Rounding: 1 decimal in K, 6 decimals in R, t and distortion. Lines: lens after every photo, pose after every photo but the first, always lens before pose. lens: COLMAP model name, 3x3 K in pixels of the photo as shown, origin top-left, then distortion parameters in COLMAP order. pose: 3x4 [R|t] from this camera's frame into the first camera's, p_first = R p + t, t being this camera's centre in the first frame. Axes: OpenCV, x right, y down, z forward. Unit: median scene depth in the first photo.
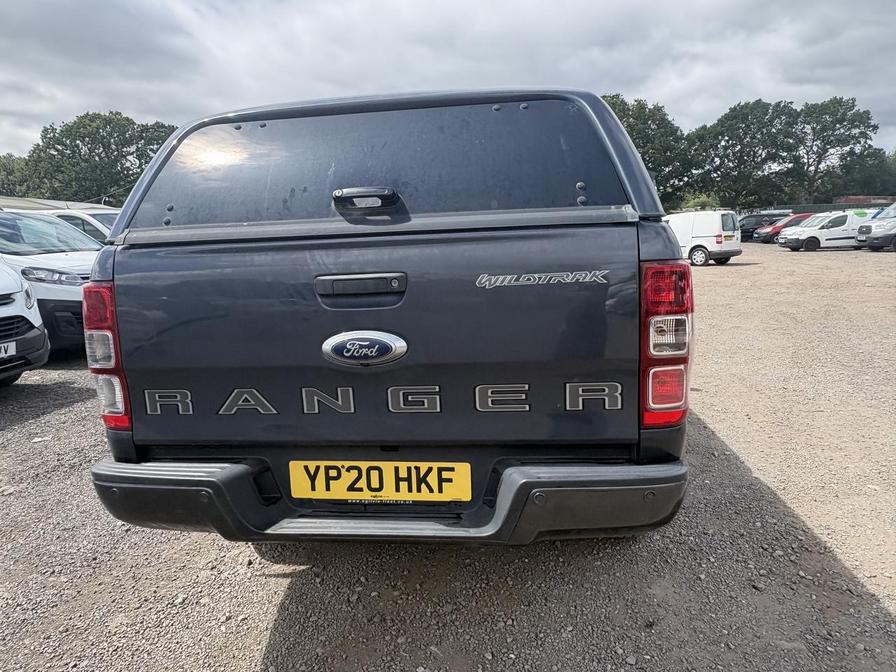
lens RADIAL K [[593.3, 0, 449.9], [0, 593.3, 335.0], [0, 0, 1]] dist [0.004617, 0.002113]
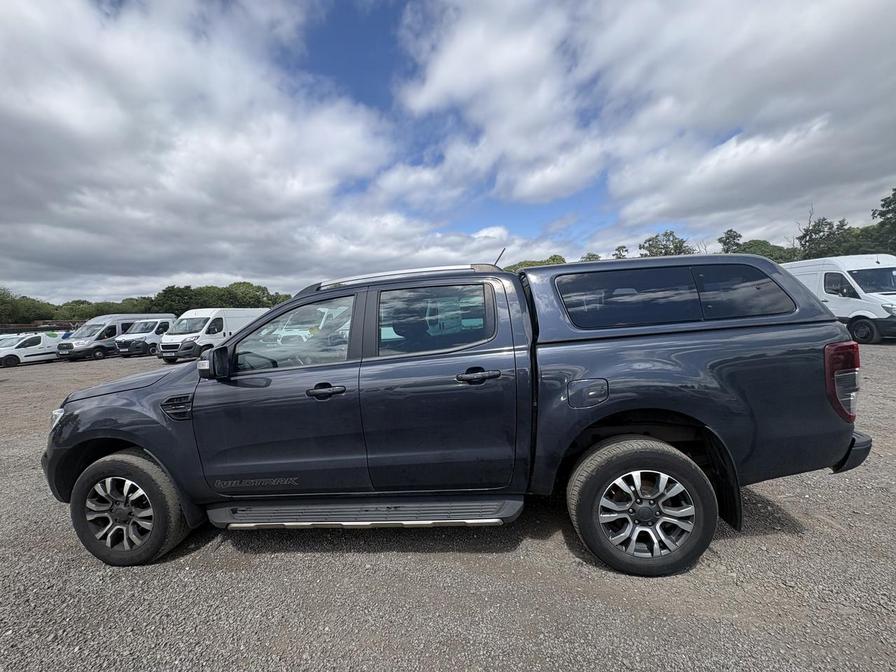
lens RADIAL K [[356.9, 0, 447.1], [0, 356.9, 338.2], [0, 0, 1]] dist [0.003175, 0.000005]
pose [[-0.008066, -0.034111, 0.999386, -0.406442], [0.223791, 0.974007, 0.035051, -0.103738], [-0.974604, 0.223936, -0.000222, 0.536542]]
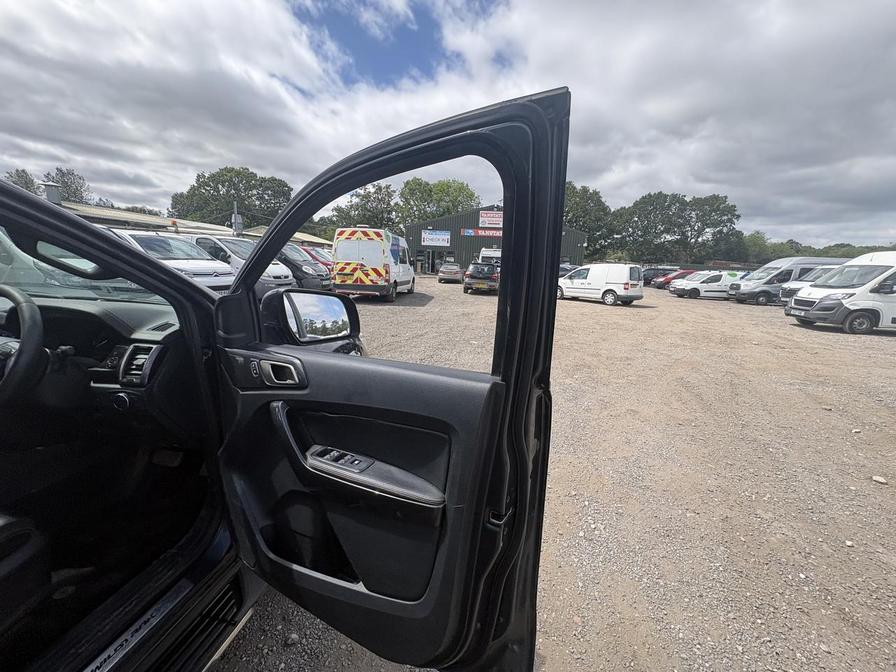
lens RADIAL K [[356.9, 0, 447.1], [0, 356.9, 338.2], [0, 0, 1]] dist [0.003175, 0.000005]
pose [[0.995847, 0.087274, -0.025916, 0.249713], [-0.086182, 0.995450, 0.040637, -0.124415], [0.029345, -0.038235, 0.998838, 0.547338]]
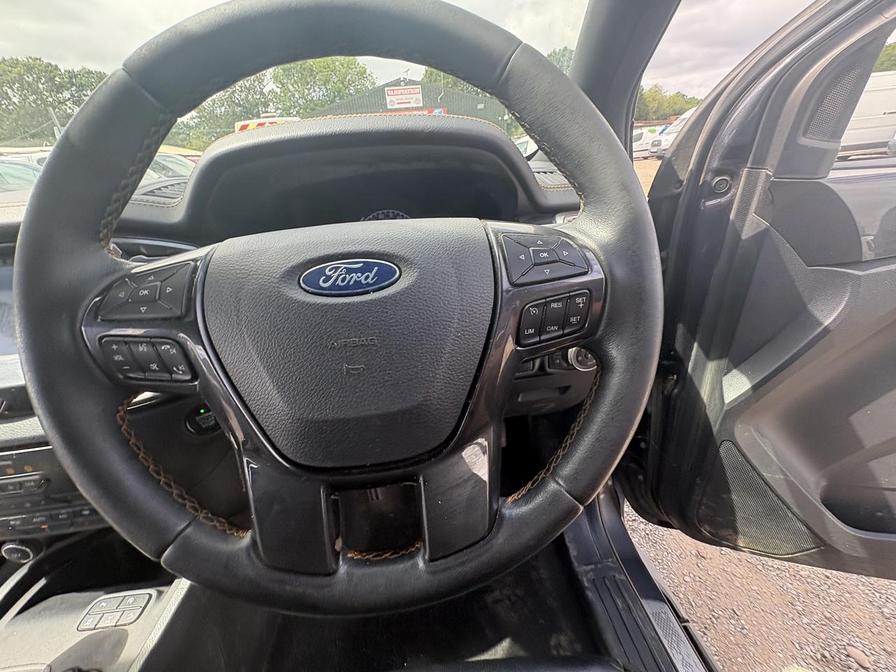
lens RADIAL K [[358.3, 0, 446.9], [0, 358.3, 339.2], [0, 0, 1]] dist [-0.000086, 0.000337]
pose [[0.977406, -0.133385, 0.163968, 0.078890], [0.079963, 0.951425, 0.297314, -0.103410], [-0.195661, -0.277485, 0.940595, 0.636564]]
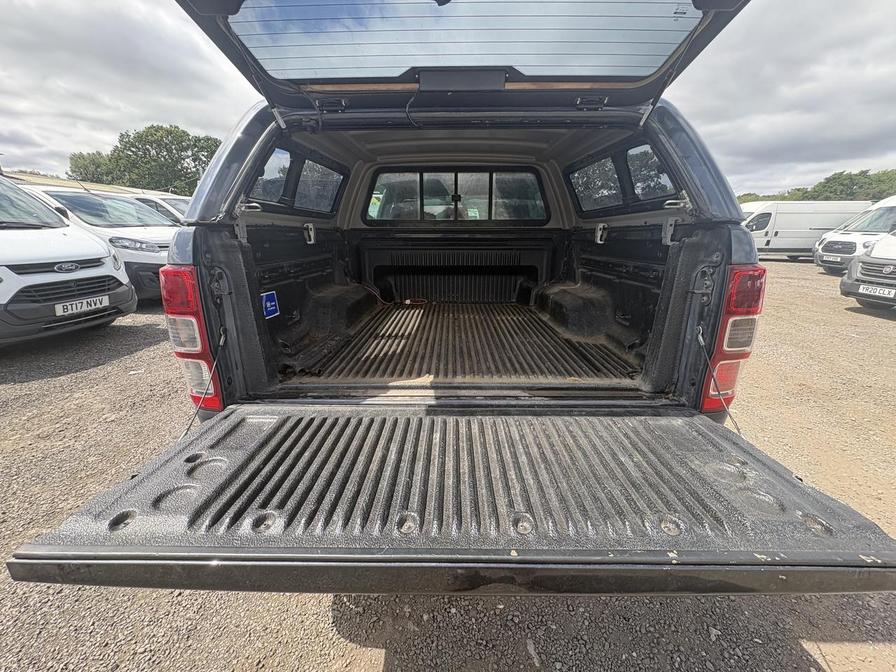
lens RADIAL K [[356.9, 0, 447.1], [0, 356.9, 338.2], [0, 0, 1]] dist [0.003175, 0.000005]
pose [[0.993275, 0.009182, 0.115416, -0.056261], [-0.024830, 0.990551, 0.134877, -0.015594], [-0.113087, -0.136836, 0.984117, 0.091864]]
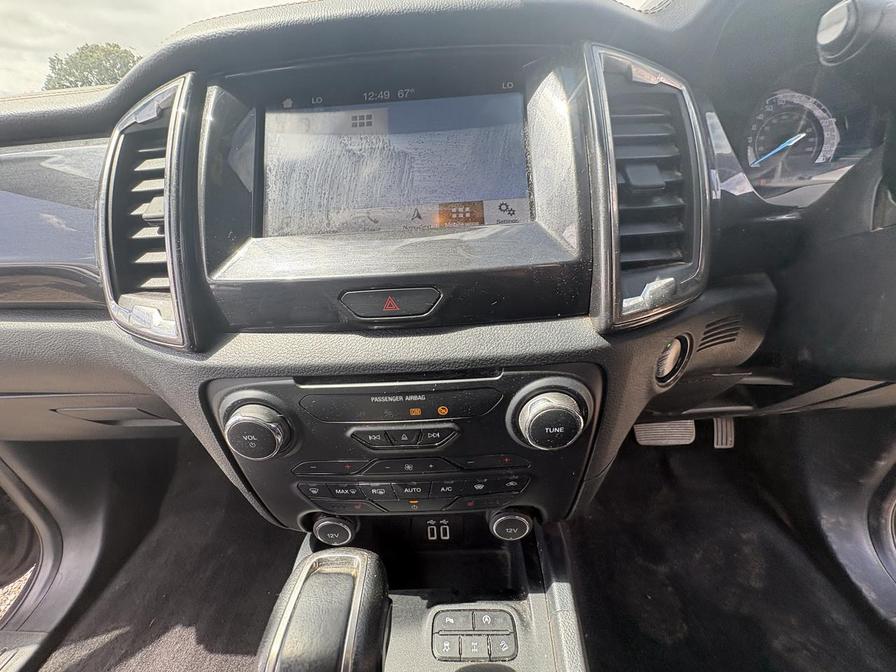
lens RADIAL K [[363.0, 0, 451.7], [0, 363.0, 334.4], [0, 0, 1]] dist [-0.011985, 0.006728]
pose [[0.993634, -0.065471, 0.091678, 0.025064], [0.035857, 0.955265, 0.293569, -0.091510], [-0.106797, -0.288413, 0.951532, 0.662028]]
